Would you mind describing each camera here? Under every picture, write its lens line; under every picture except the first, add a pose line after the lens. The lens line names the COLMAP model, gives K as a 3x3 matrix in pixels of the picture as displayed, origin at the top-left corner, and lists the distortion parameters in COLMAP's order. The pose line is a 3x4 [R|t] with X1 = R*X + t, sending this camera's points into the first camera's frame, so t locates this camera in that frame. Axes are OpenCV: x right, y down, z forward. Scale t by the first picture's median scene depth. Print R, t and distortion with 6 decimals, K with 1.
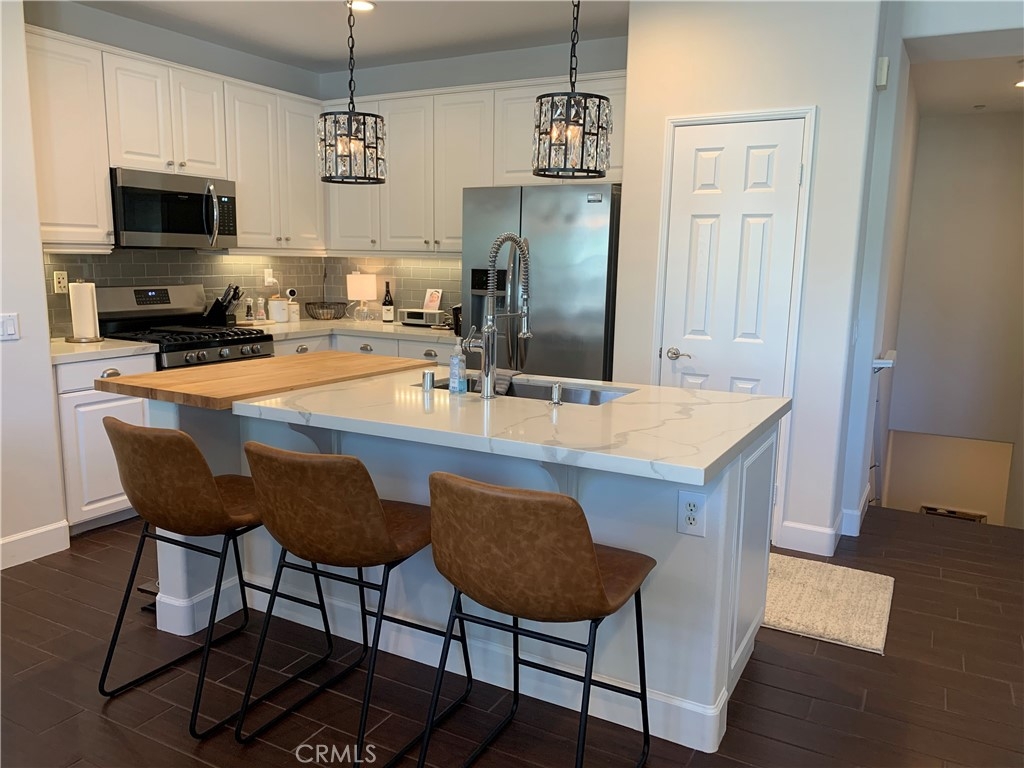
lens RADIAL K [[778.3, 0, 508.7], [0, 778.3, 384.7], [0, 0, 1]] dist [0.004466, -0.013445]
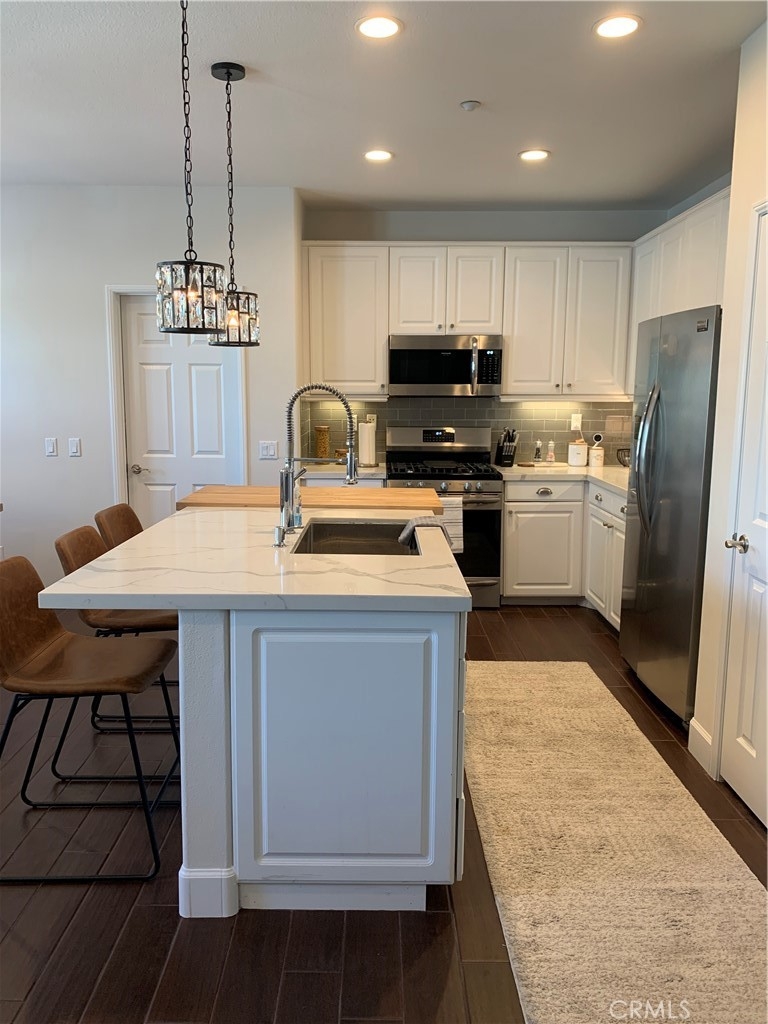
lens RADIAL K [[778.3, 0, 384.8], [0, 778.3, 491.9], [0, 0, 1]] dist [0.004466, -0.013445]
pose [[0.491679, 0.096535, -0.865409, 0.844745], [-0.132857, 0.990517, 0.035008, -0.087609], [0.860582, 0.097763, 0.499841, 0.497555]]
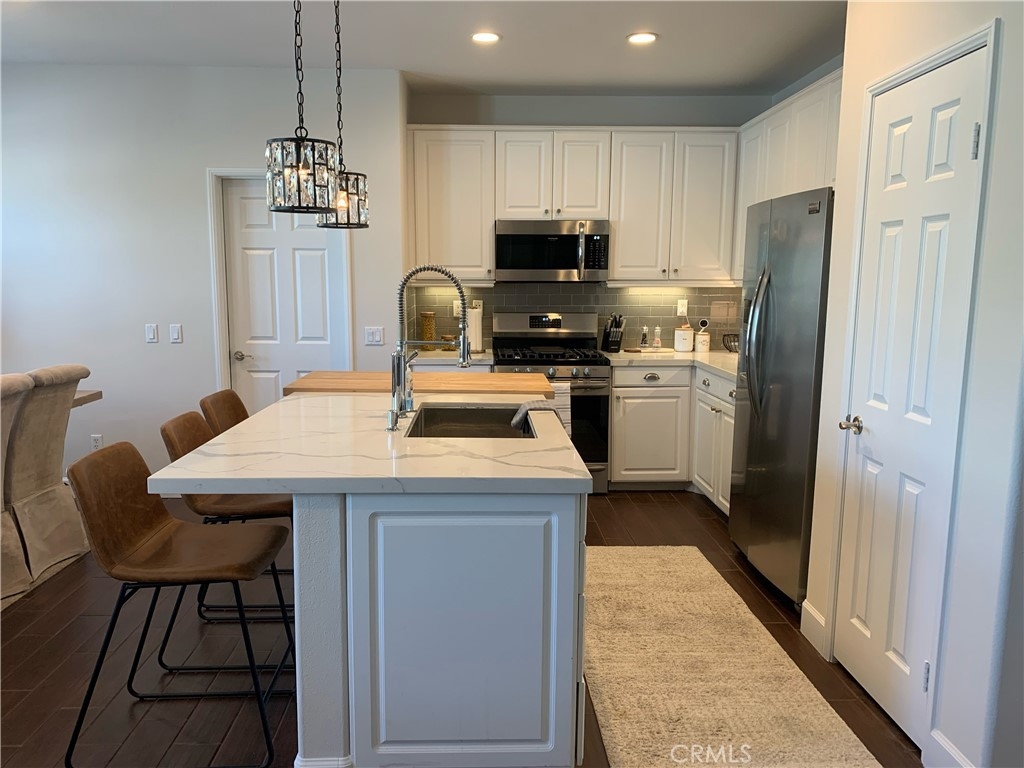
lens RADIAL K [[778.3, 0, 507.2], [0, 778.3, 385.5], [0, 0, 1]] dist [0.004466, -0.013445]
pose [[0.517640, 0.098813, -0.849873, 0.827520], [-0.129739, 0.990888, 0.036187, -0.077339], [0.845705, 0.091530, 0.525743, 0.489162]]
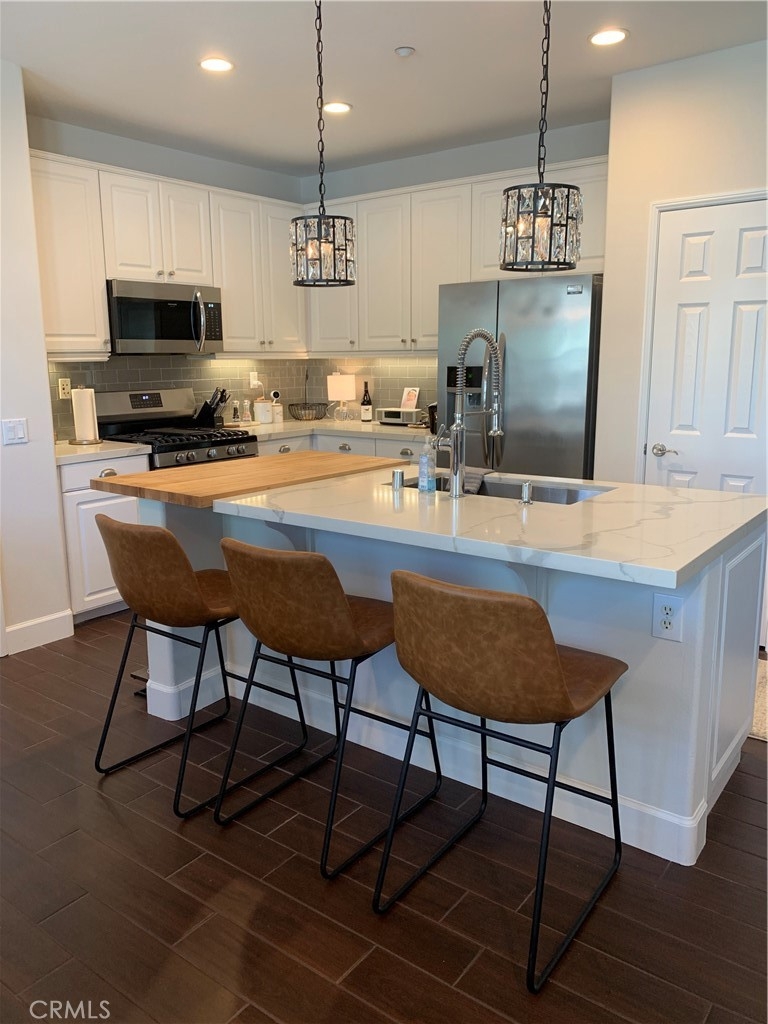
lens RADIAL K [[778.3, 0, 376.6], [0, 778.3, 497.7], [0, 0, 1]] dist [0.004466, -0.013445]
pose [[0.988210, 0.000472, -0.153105, 0.020847], [0.002469, 0.999816, 0.019021, -0.000908], [0.153085, -0.019175, 0.988027, -0.000537]]
